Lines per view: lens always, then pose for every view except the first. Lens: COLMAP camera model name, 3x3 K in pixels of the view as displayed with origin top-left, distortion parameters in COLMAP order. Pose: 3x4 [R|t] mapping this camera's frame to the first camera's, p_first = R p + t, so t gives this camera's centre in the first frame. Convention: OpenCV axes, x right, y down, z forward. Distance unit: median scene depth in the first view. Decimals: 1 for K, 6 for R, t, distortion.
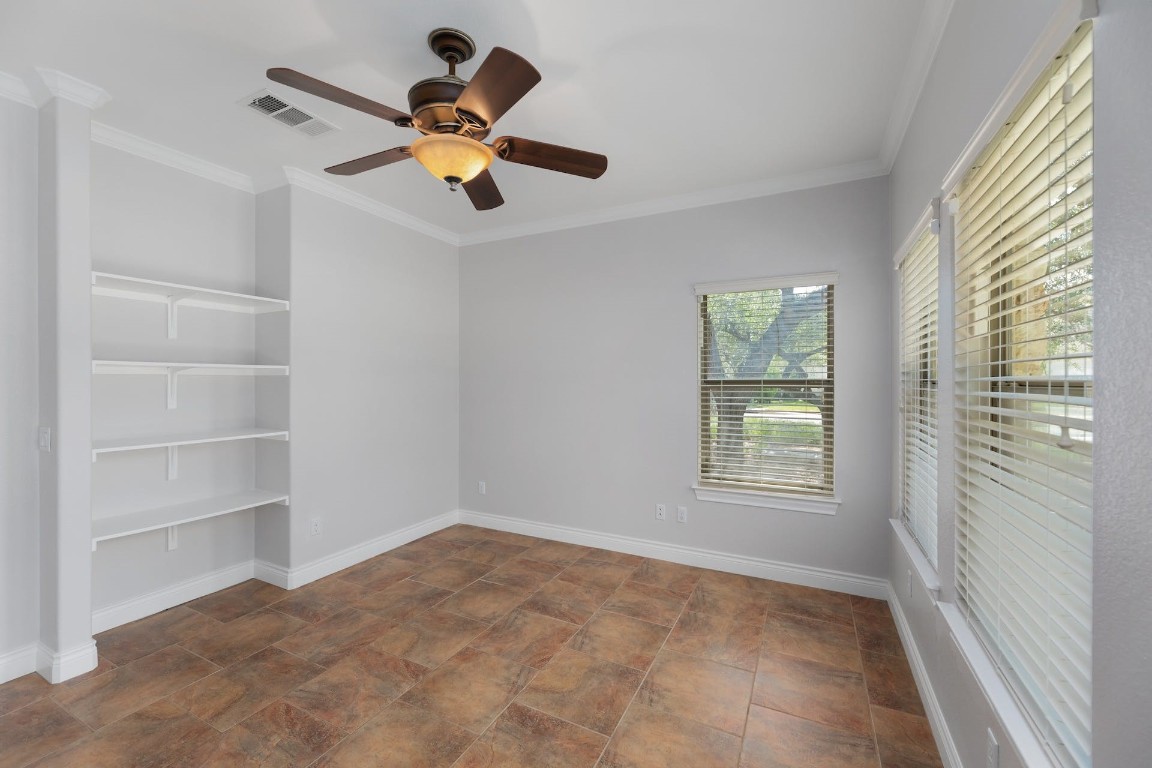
lens RADIAL K [[471.5, 0, 575.3], [0, 471.5, 382.3], [0, 0, 1]] dist [-0.001169, -0.000093]
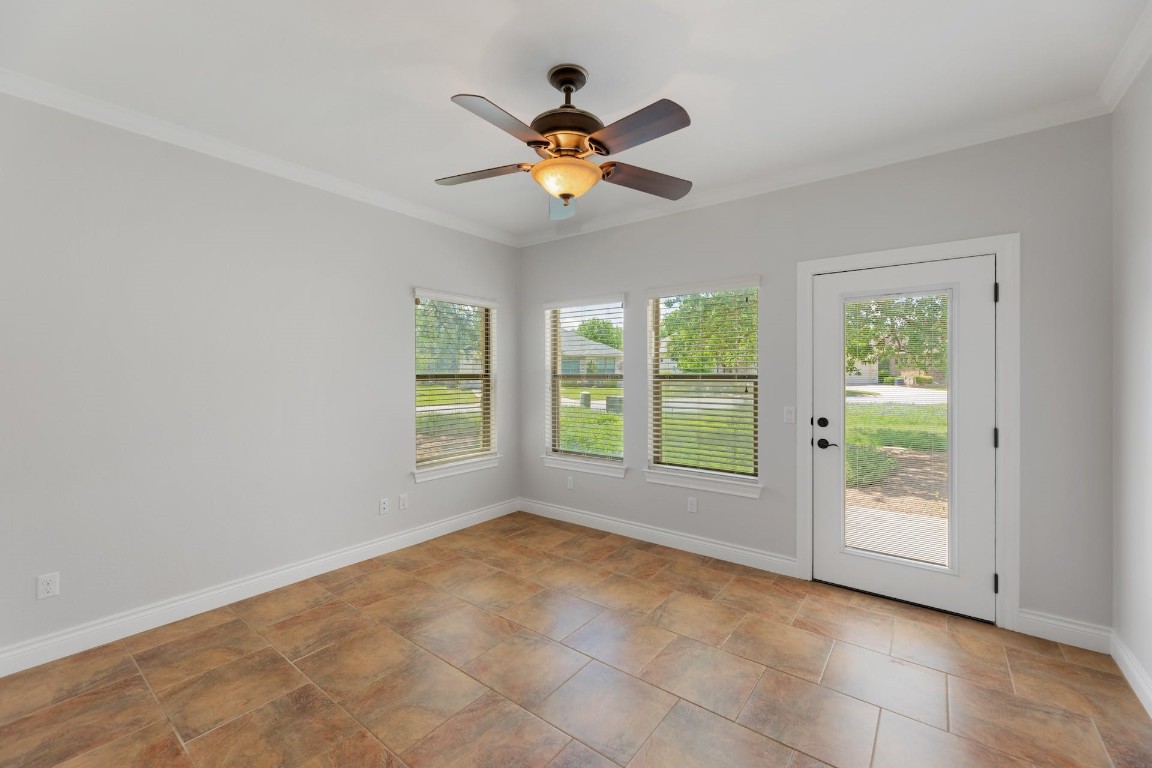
lens RADIAL K [[471.5, 0, 578.0], [0, 471.5, 378.5], [0, 0, 1]] dist [-0.001169, -0.000093]
pose [[0.172209, -0.006716, 0.985037, -0.810032], [0.007536, 0.999956, 0.005501, 0.002229], [-0.985032, 0.006476, 0.172252, 0.467308]]
